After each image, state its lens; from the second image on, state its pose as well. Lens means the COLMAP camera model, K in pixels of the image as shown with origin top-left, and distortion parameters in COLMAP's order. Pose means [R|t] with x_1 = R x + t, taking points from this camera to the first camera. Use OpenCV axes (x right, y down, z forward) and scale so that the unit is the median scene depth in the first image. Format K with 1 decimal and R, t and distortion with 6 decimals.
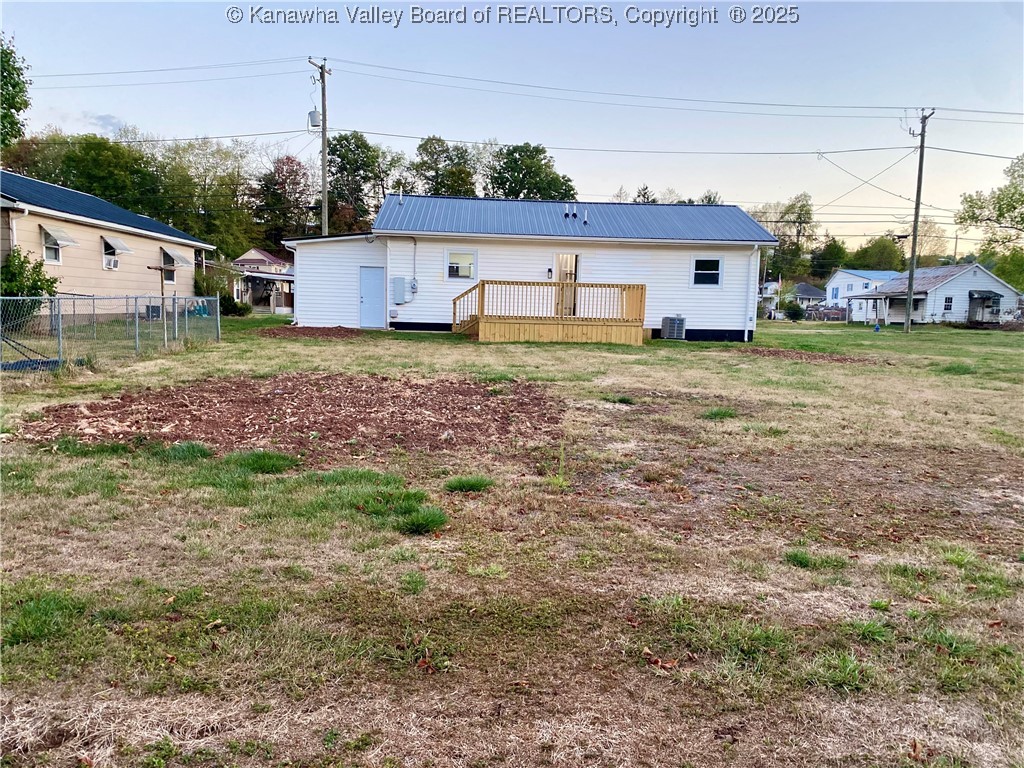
lens RADIAL K [[790.5, 0, 509.8], [0, 790.5, 378.1], [0, 0, 1]] dist [0.090972, -0.163396]
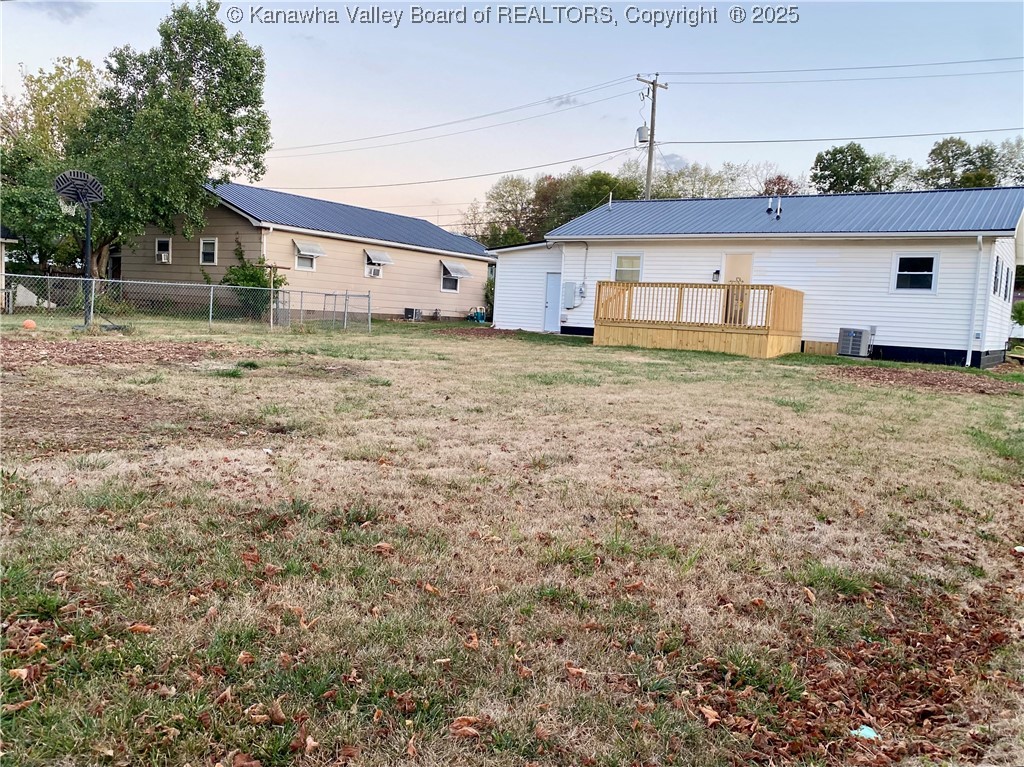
lens RADIAL K [[801.0, 0, 509.9], [0, 801.0, 389.7], [0, 0, 1]] dist [0.077632, -0.102330]
pose [[0.807880, 0.074912, -0.584566, 0.400362], [-0.085662, 0.996281, 0.009286, 0.006265], [0.583088, 0.042573, 0.811293, 0.133086]]
